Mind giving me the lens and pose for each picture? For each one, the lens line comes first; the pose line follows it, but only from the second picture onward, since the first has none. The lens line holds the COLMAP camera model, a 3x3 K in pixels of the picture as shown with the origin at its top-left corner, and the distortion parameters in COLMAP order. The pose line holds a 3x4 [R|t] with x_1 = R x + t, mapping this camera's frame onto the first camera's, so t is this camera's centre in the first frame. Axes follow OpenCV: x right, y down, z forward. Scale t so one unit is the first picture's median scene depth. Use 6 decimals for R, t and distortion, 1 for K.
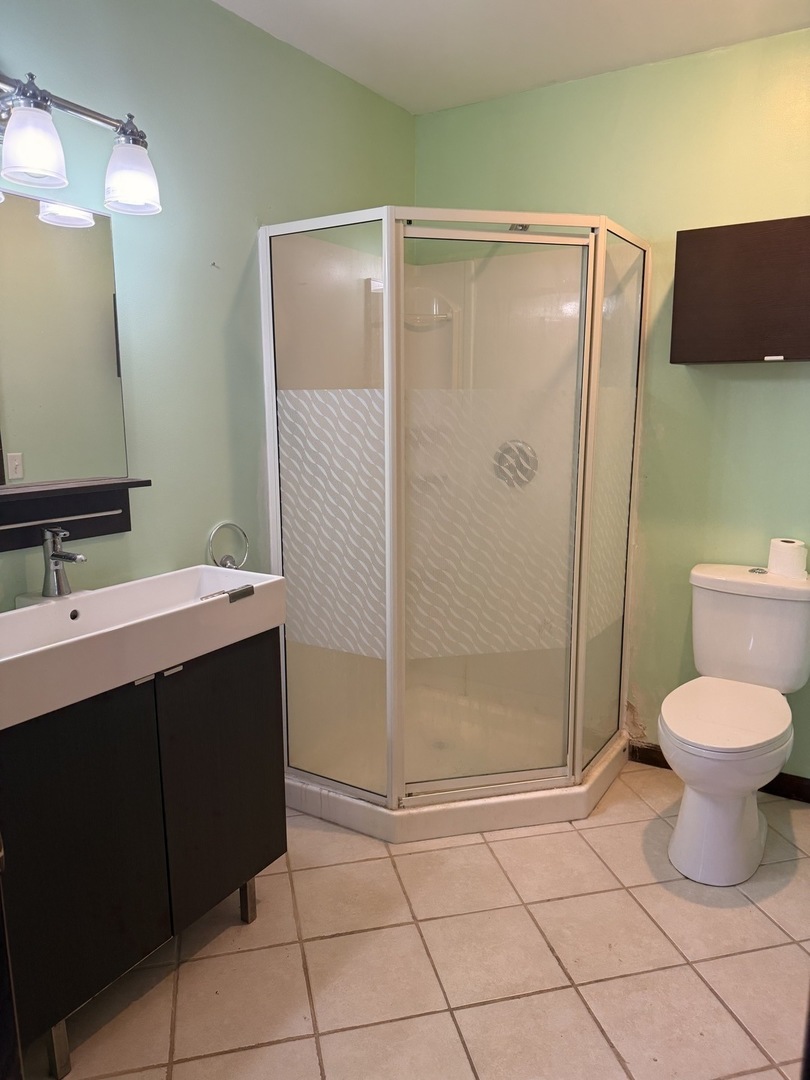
lens RADIAL K [[761.0, 0, 410.3], [0, 761.0, 532.6], [0, 0, 1]] dist [0.063005, -0.076295]
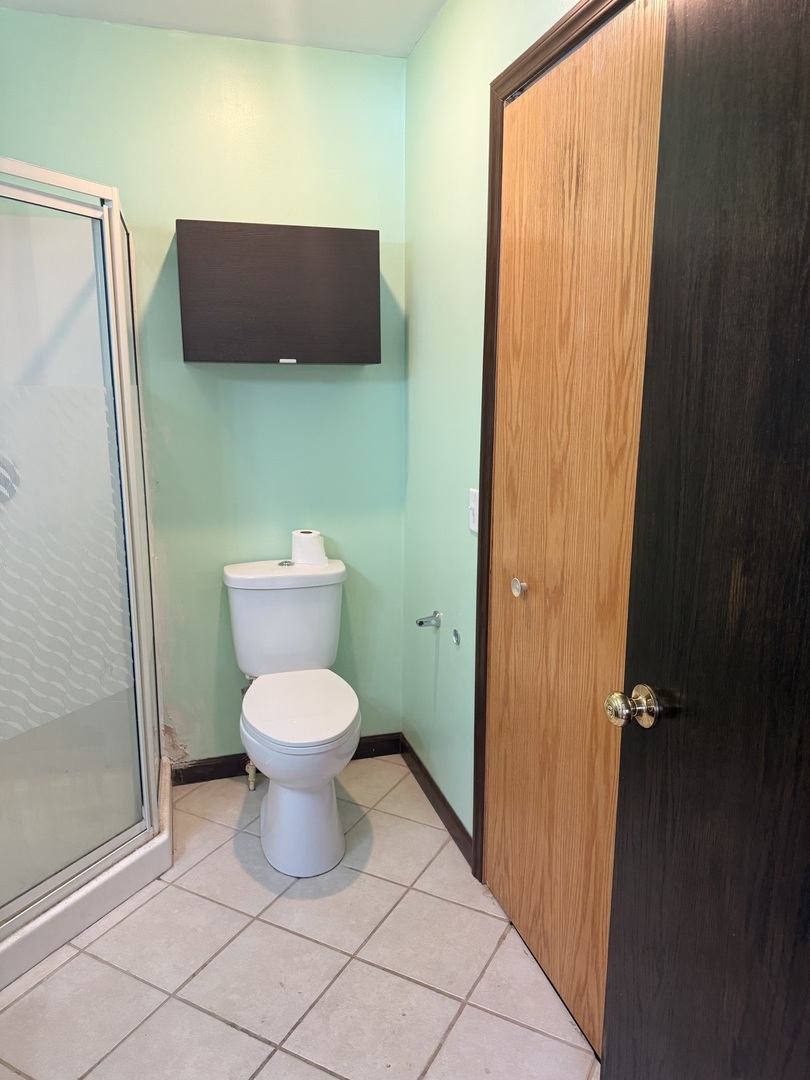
lens RADIAL K [[761.0, 0, 406.7], [0, 761.0, 535.0], [0, 0, 1]] dist [0.063005, -0.076295]
pose [[0.675922, -0.134862, 0.724529, -0.194263], [0.123995, 0.989910, 0.068583, -0.041771], [-0.726467, 0.043482, 0.685824, 0.173679]]
